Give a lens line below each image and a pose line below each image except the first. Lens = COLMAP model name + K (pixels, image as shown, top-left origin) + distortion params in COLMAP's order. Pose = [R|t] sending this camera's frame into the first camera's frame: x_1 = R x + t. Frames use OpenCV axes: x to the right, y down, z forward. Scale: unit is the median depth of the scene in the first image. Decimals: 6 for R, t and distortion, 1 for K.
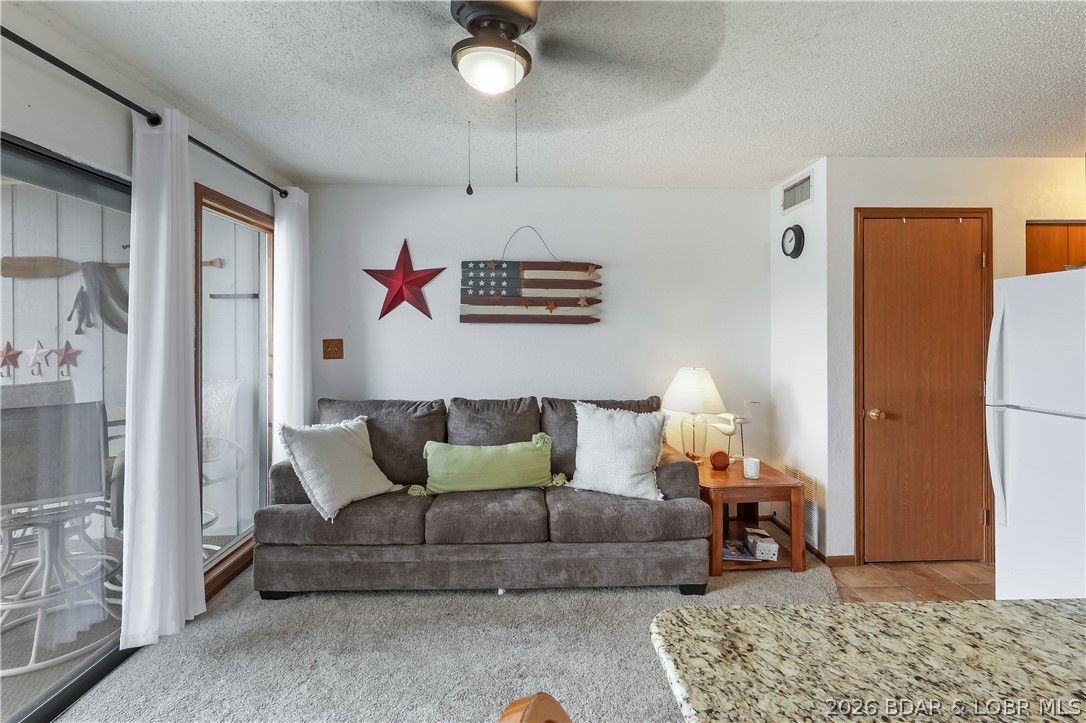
lens RADIAL K [[527.8, 0, 543.3], [0, 527.8, 335.3], [0, 0, 1]] dist [-0.006190, -0.000344]
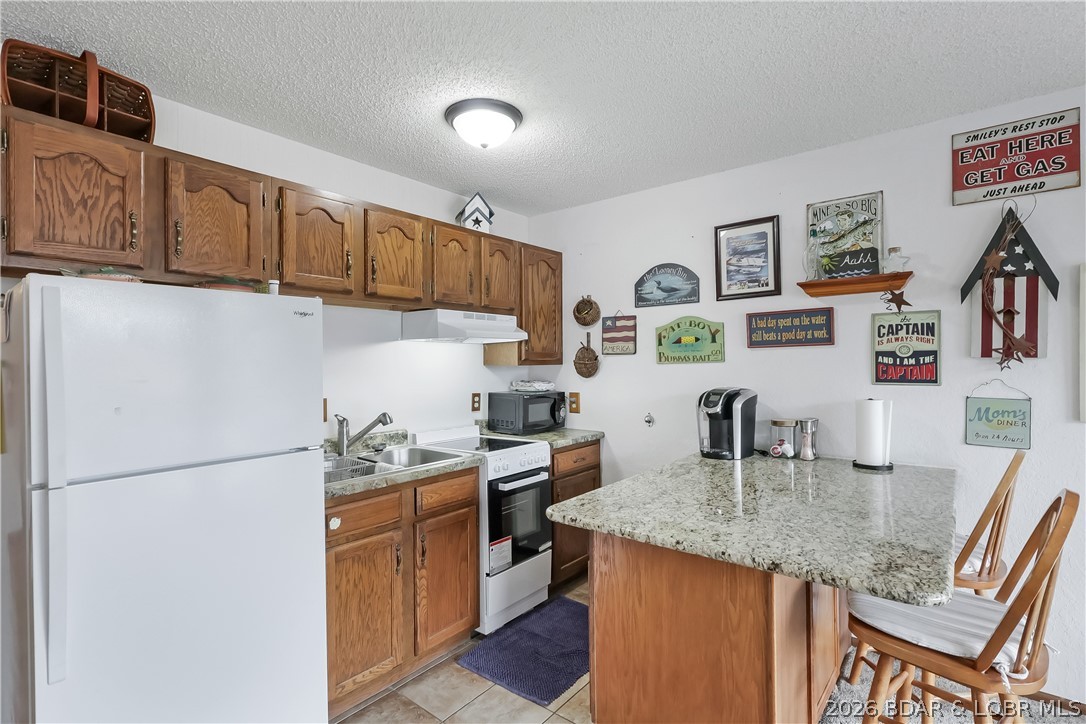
lens RADIAL K [[517.0, 0, 545.3], [0, 517.0, 363.4], [0, 0, 1]] dist [-0.001704, 0.000514]
pose [[-0.755030, 0.005540, 0.655667, 0.034871], [0.010831, 0.999933, 0.004023, -0.001584], [-0.655601, 0.010139, -0.755040, 0.716418]]
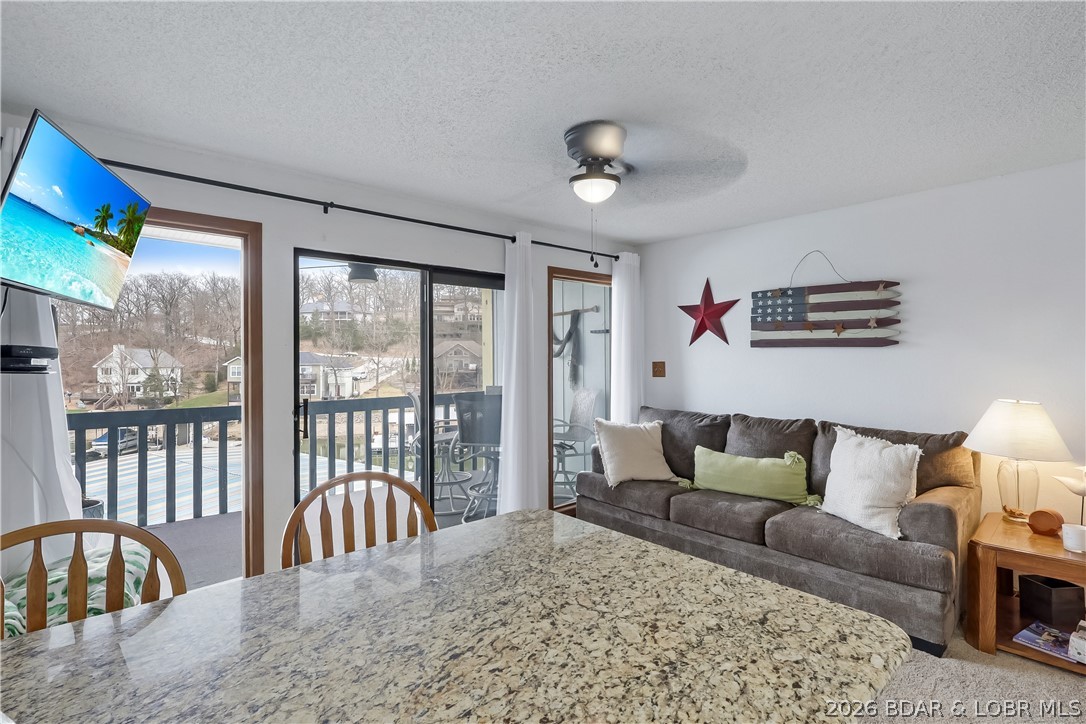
lens RADIAL K [[526.6, 0, 544.6], [0, 526.6, 357.9], [0, 0, 1]] dist [-0.000166, 0.000082]
pose [[0.640181, 0.000227, -0.768224, 0.494446], [0.000628, 0.999999, 0.000819, -0.003624], [0.768224, -0.001007, 0.640180, -0.053079]]
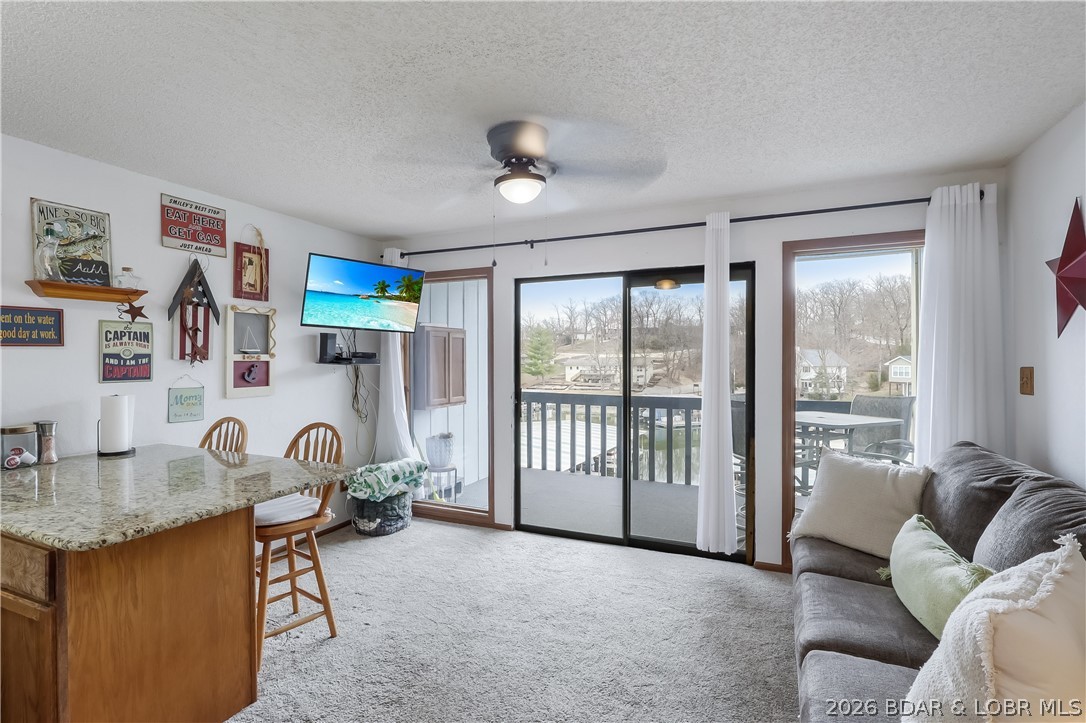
lens RADIAL K [[522.3, 0, 543.0], [0, 522.3, 361.5], [0, 0, 1]] dist [-0.002932, 0.000853]
pose [[-0.448021, 0.007092, -0.893995, 0.617934], [-0.001236, 0.999963, 0.008552, -0.006179], [0.894022, 0.004936, -0.447996, 0.866525]]
